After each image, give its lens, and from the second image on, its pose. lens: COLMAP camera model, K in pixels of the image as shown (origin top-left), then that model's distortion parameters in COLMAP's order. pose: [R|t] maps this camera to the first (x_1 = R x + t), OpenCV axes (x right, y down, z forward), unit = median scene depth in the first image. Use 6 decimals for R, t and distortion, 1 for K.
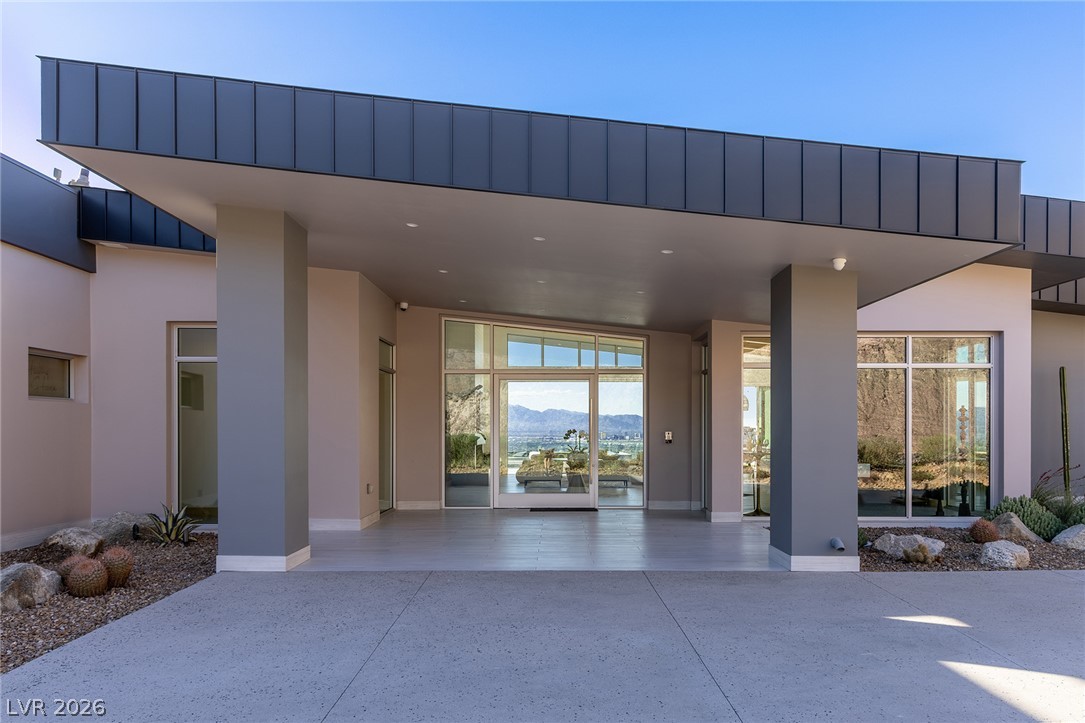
lens RADIAL K [[840.0, 0, 541.2], [0, 840.0, 417.9], [0, 0, 1]] dist [0.034392, 0.000277]
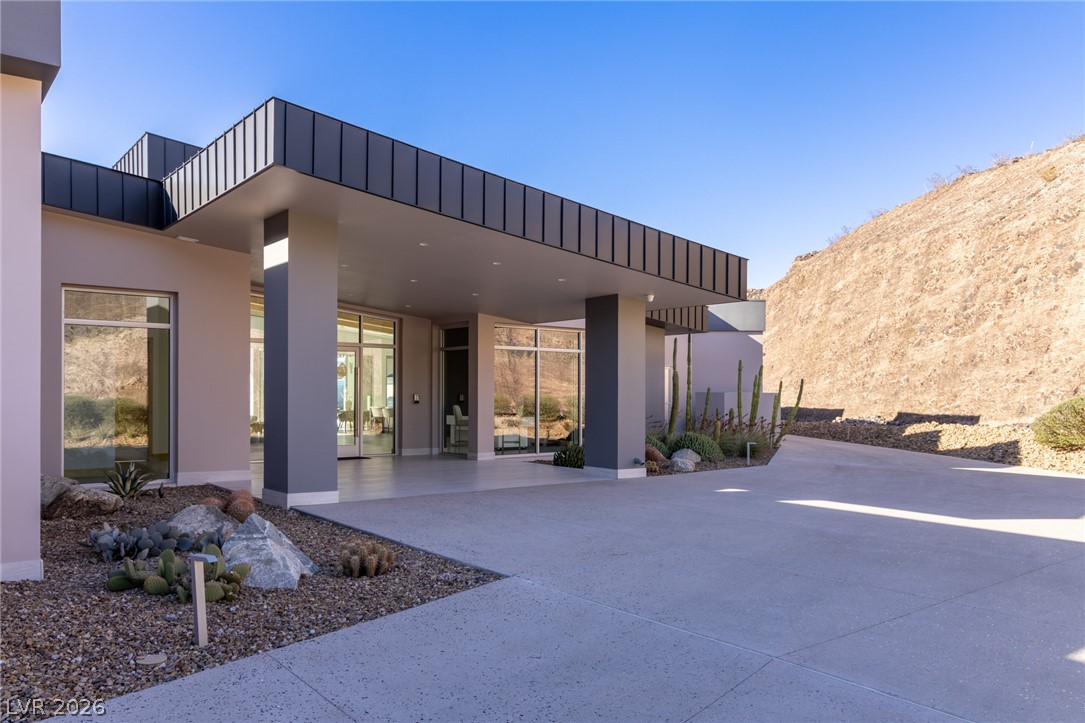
lens RADIAL K [[811.8, 0, 542.5], [0, 811.8, 361.5], [0, 0, 1]] dist [0.093861, 0.000285]
pose [[0.784781, 0.029642, 0.619063, -0.543219], [-0.013407, 0.999434, -0.030859, 0.001990], [-0.619628, 0.015918, 0.784734, -0.112245]]
